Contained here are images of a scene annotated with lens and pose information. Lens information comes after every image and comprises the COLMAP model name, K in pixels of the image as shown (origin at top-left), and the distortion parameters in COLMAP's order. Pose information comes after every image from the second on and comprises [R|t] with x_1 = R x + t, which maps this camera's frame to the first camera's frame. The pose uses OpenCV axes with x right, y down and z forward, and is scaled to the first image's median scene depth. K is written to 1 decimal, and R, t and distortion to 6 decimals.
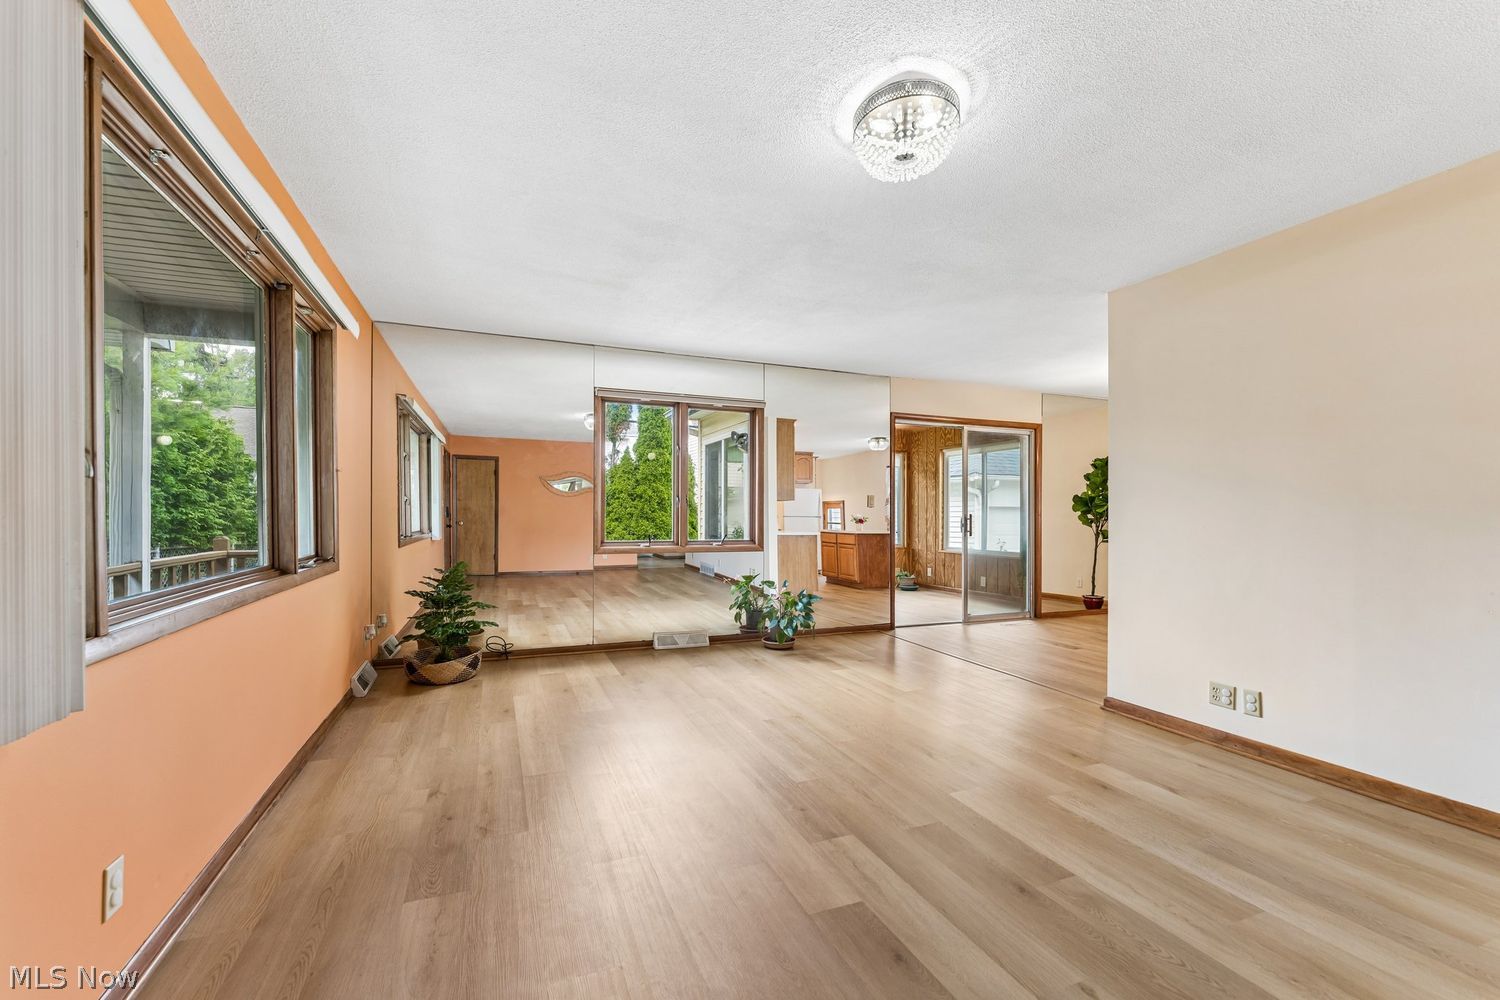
lens RADIAL K [[614.4, 0, 744.0], [0, 614.4, 510.7], [0, 0, 1]] dist [-0.003819, 0.000798]
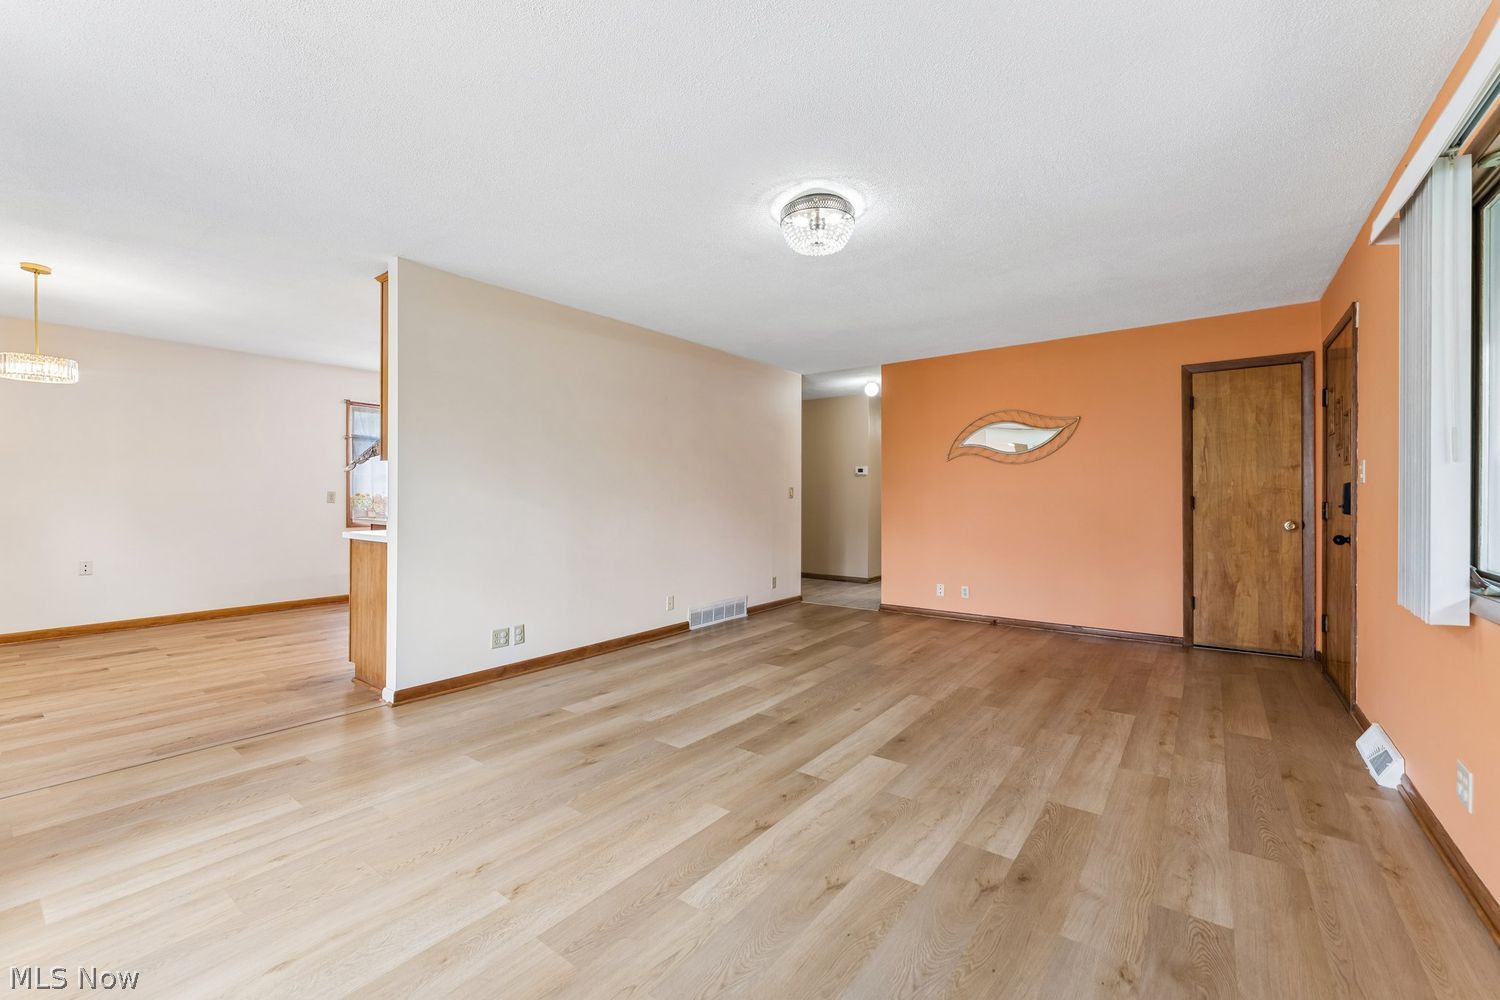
lens RADIAL K [[614.4, 0, 742.5], [0, 614.4, 489.5], [0, 0, 1]] dist [-0.003819, 0.000798]
pose [[-0.503535, 0.002266, 0.863972, -0.249337], [-0.006958, 0.999953, -0.006678, 0.000205], [-0.863947, -0.009374, -0.503496, 0.535566]]
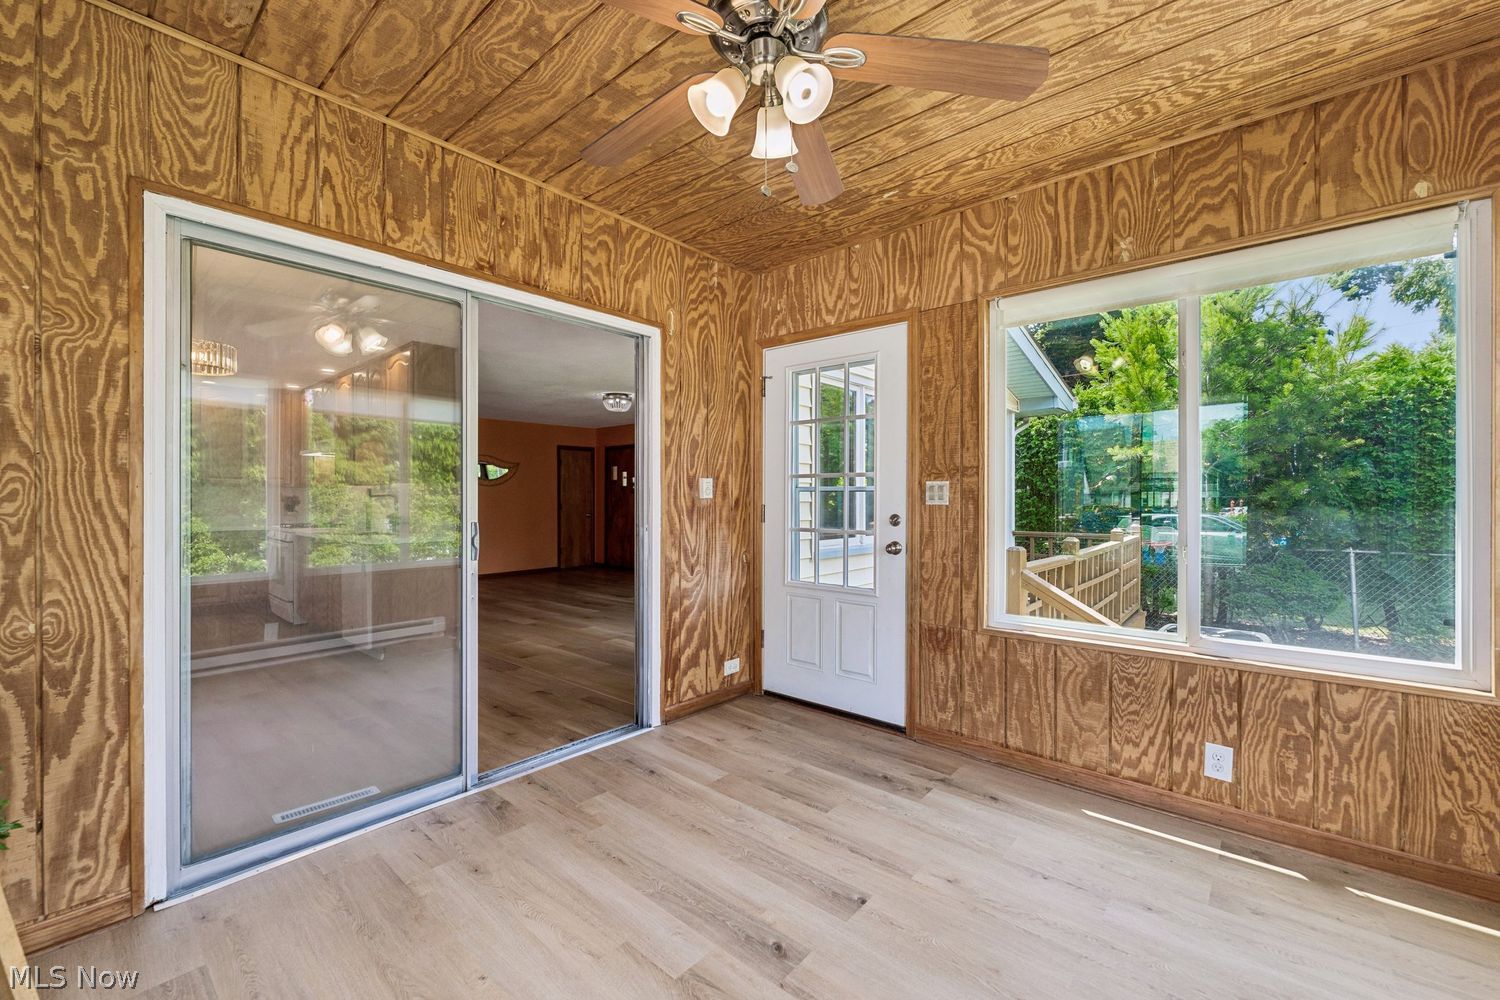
lens RADIAL K [[614.4, 0, 745.1], [0, 614.4, 495.1], [0, 0, 1]] dist [-0.003819, 0.000798]
pose [[-0.895056, -0.003880, -0.445936, 0.351771], [0.001516, 0.999930, -0.011742, -0.002665], [0.445951, -0.011186, -0.894988, 1.341188]]
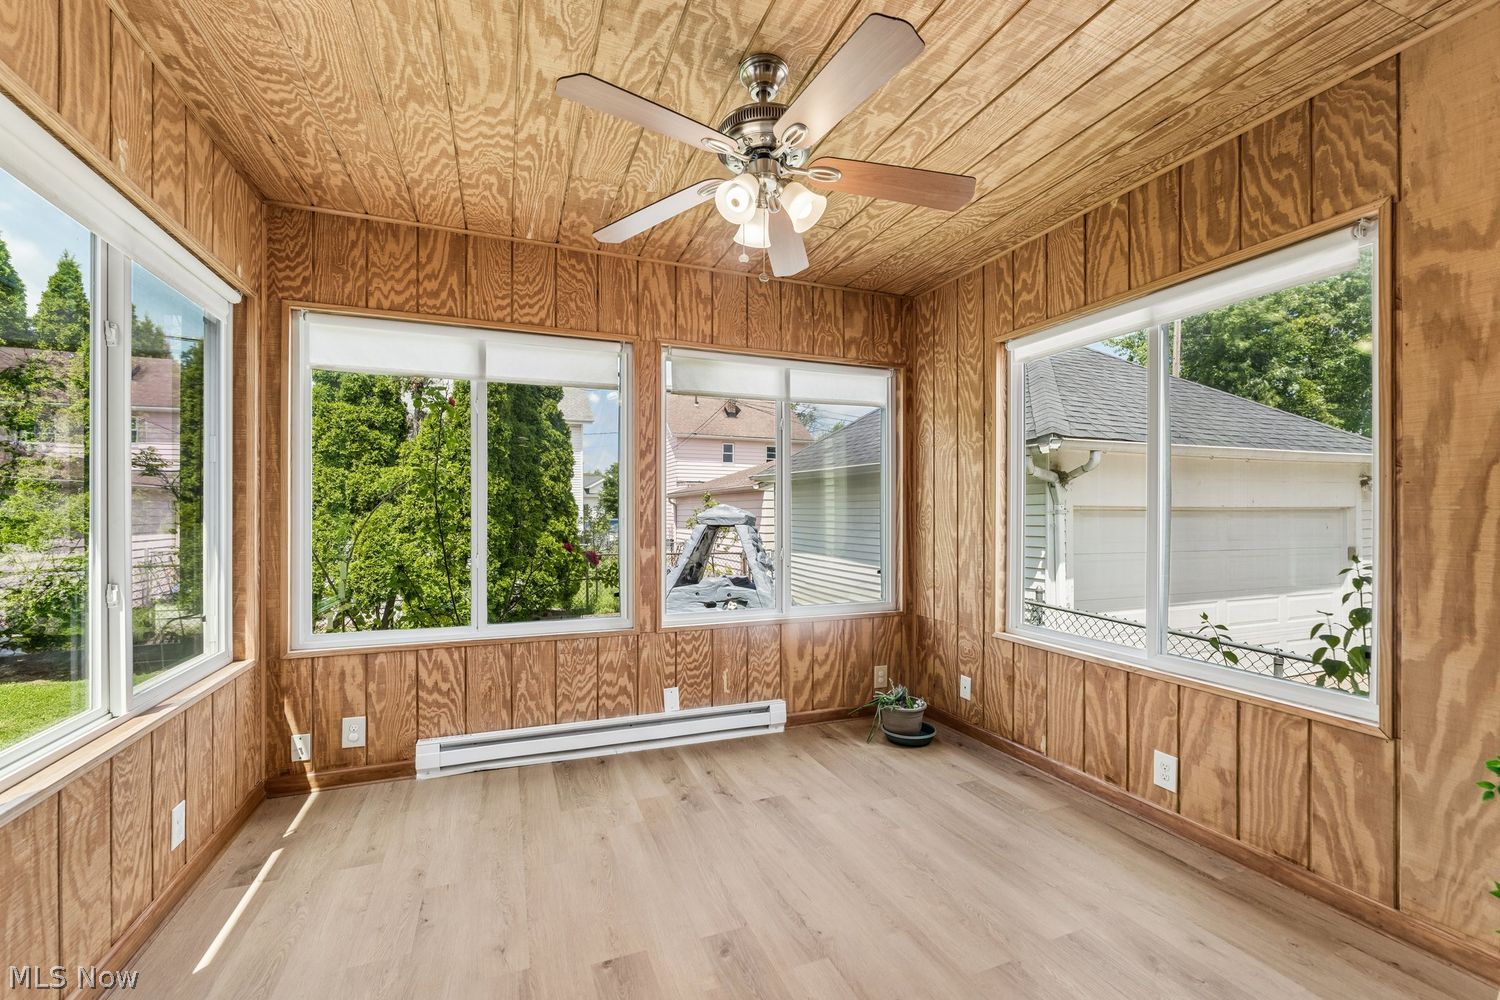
lens RADIAL K [[614.4, 0, 749.4], [0, 614.4, 509.7], [0, 0, 1]] dist [-0.003819, 0.000798]
pose [[0.999974, -0.002344, -0.006767, 0.243242], [0.002360, 0.999994, 0.002352, -0.008803], [0.006762, -0.002368, 0.999974, 0.875646]]
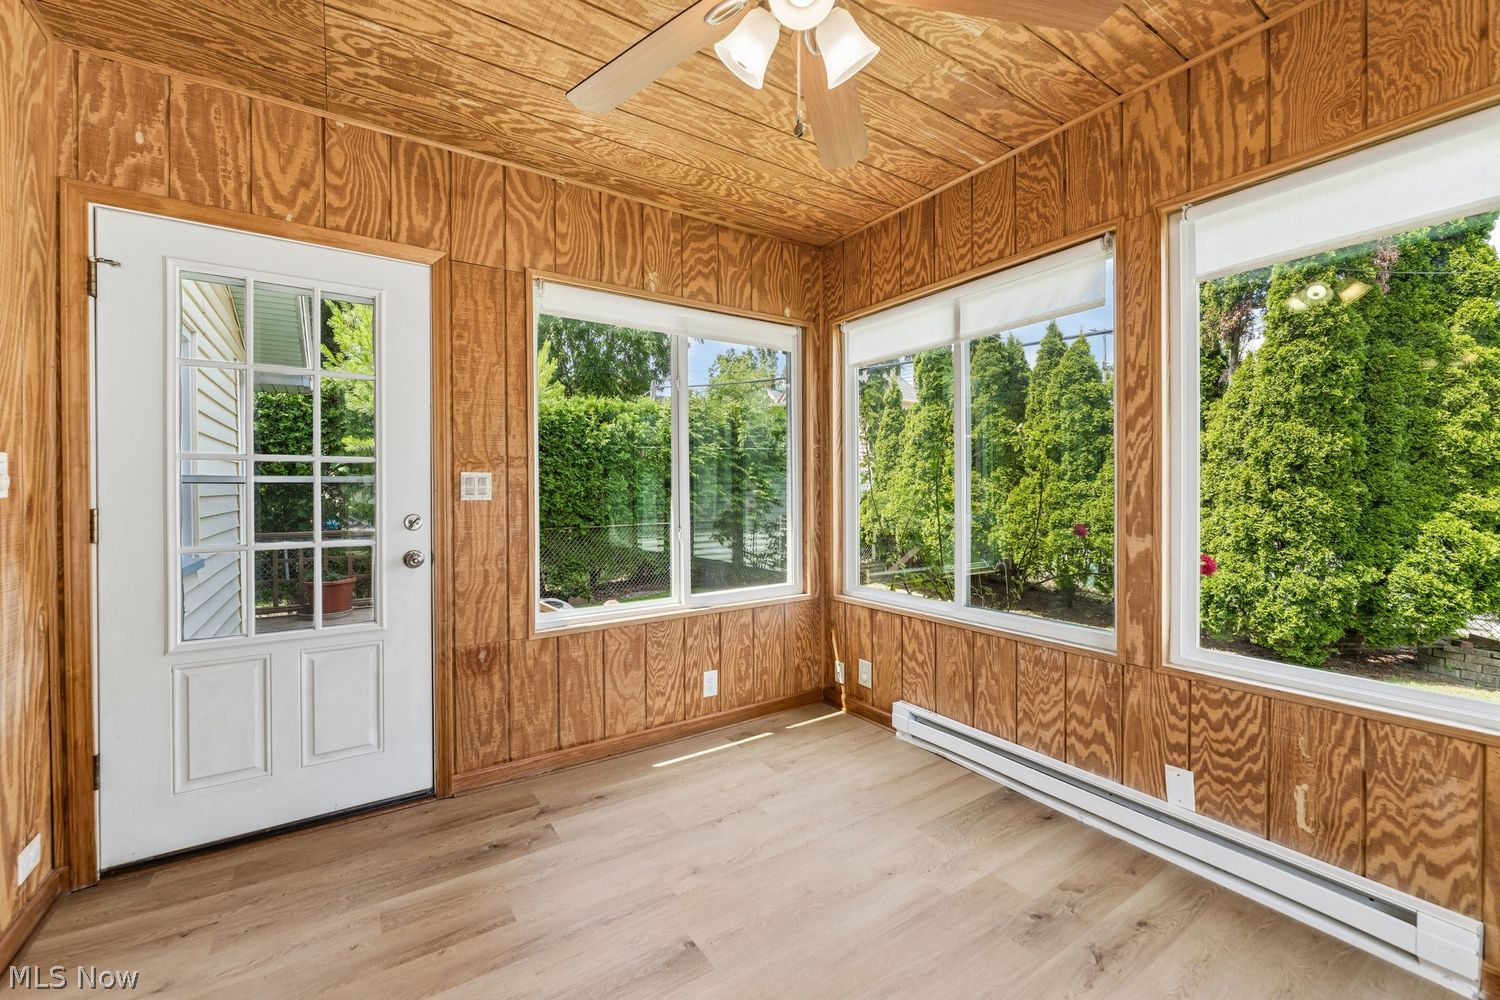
lens RADIAL K [[614.4, 0, 748.3], [0, 614.4, 492.3], [0, 0, 1]] dist [-0.003819, 0.000798]
pose [[0.201302, 0.001953, -0.979527, 0.423949], [0.015184, 0.999872, 0.005114, -0.004983], [0.979411, -0.015902, 0.201247, 1.096569]]
